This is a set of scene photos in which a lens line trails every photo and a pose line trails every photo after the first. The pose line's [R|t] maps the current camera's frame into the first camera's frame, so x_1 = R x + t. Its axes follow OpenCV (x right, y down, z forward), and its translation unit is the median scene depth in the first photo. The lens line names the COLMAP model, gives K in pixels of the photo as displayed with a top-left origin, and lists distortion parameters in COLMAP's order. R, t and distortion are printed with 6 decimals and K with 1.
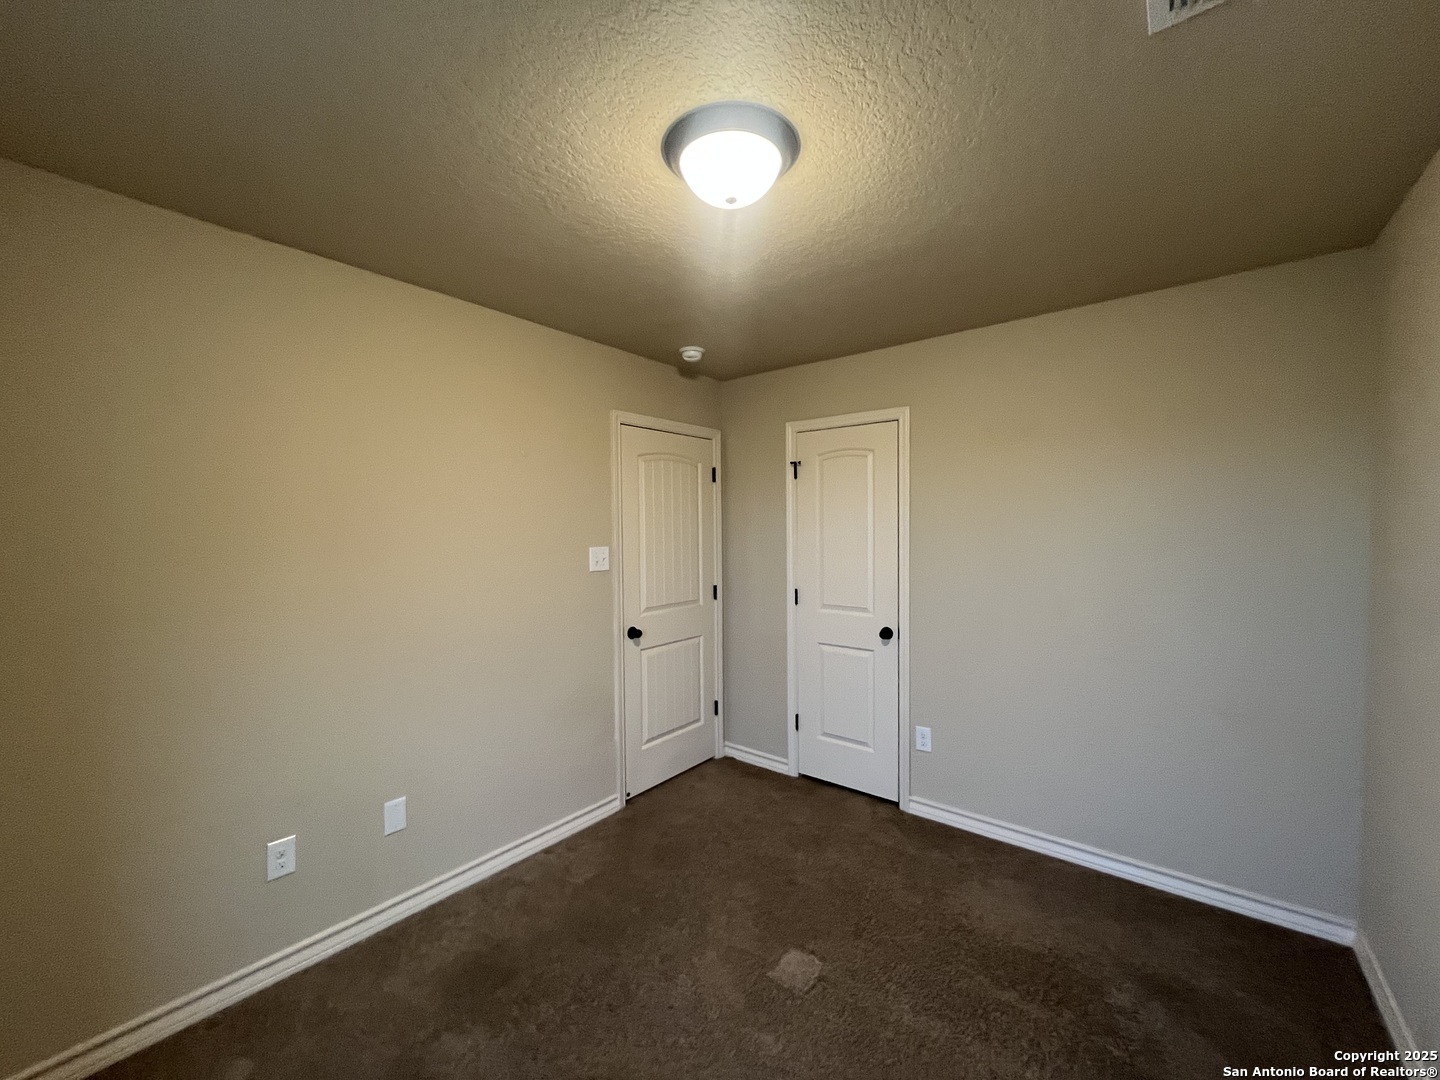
lens RADIAL K [[578.3, 0, 708.9], [0, 578.3, 546.7], [0, 0, 1]] dist [-0.002302, 0.000213]
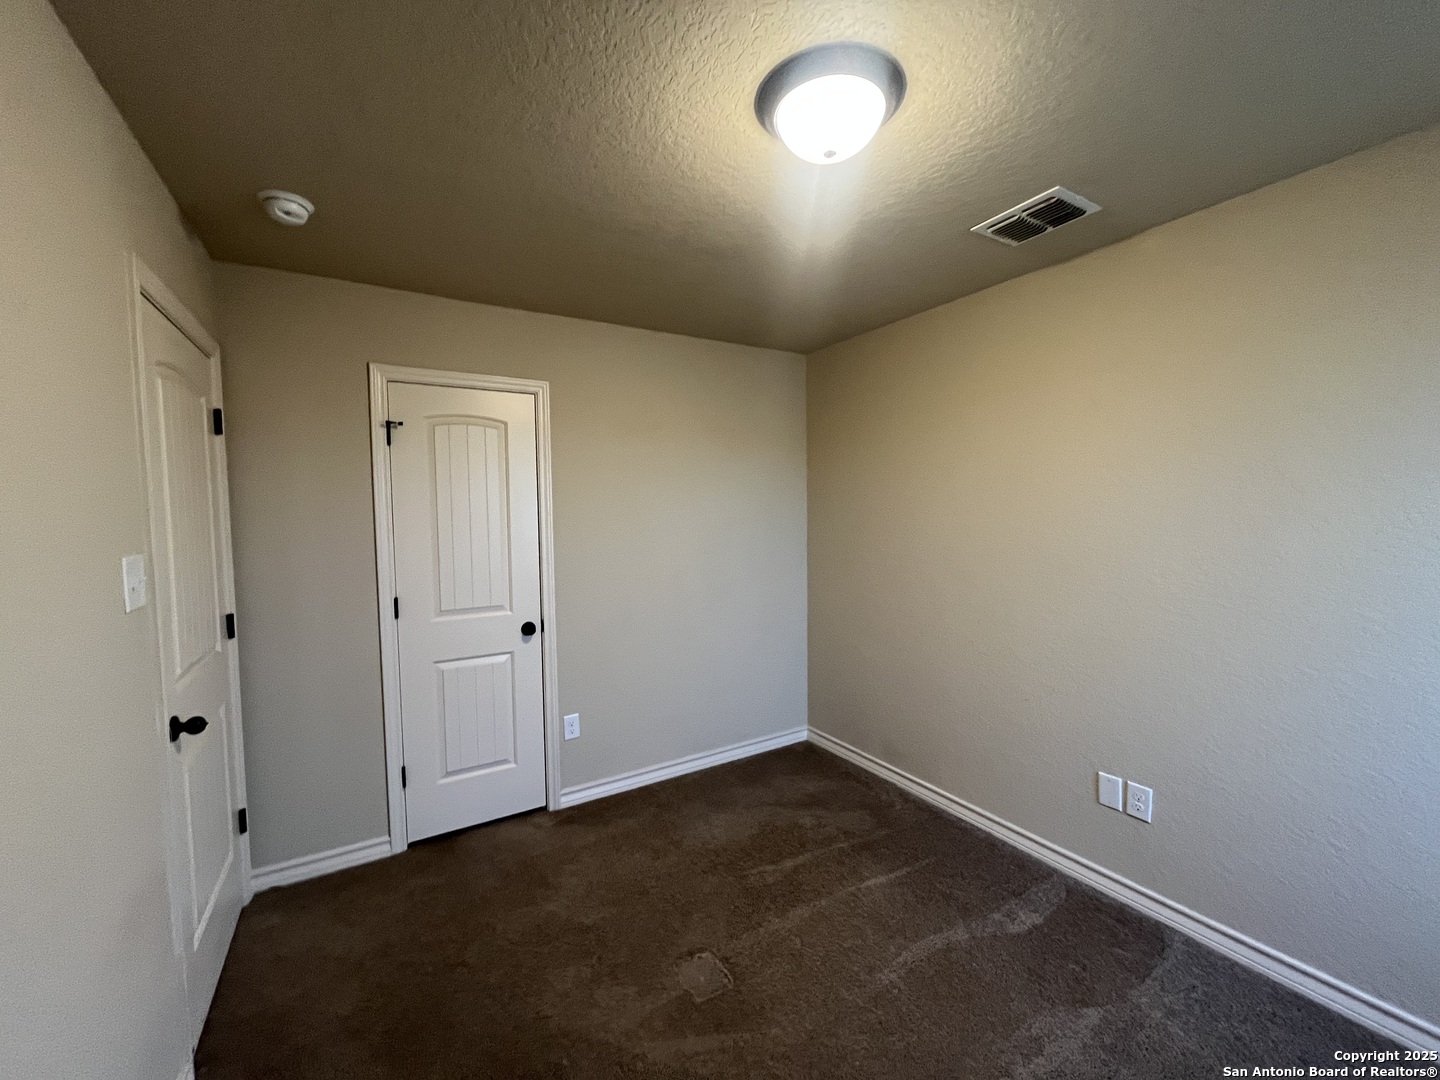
lens RADIAL K [[578.3, 0, 730.9], [0, 578.3, 543.2], [0, 0, 1]] dist [-0.002302, 0.000213]
pose [[0.345615, -0.051711, 0.936950, -0.427238], [0.054358, 0.997907, 0.035024, 0.003261], [-0.936801, 0.038826, 0.347703, 0.386357]]
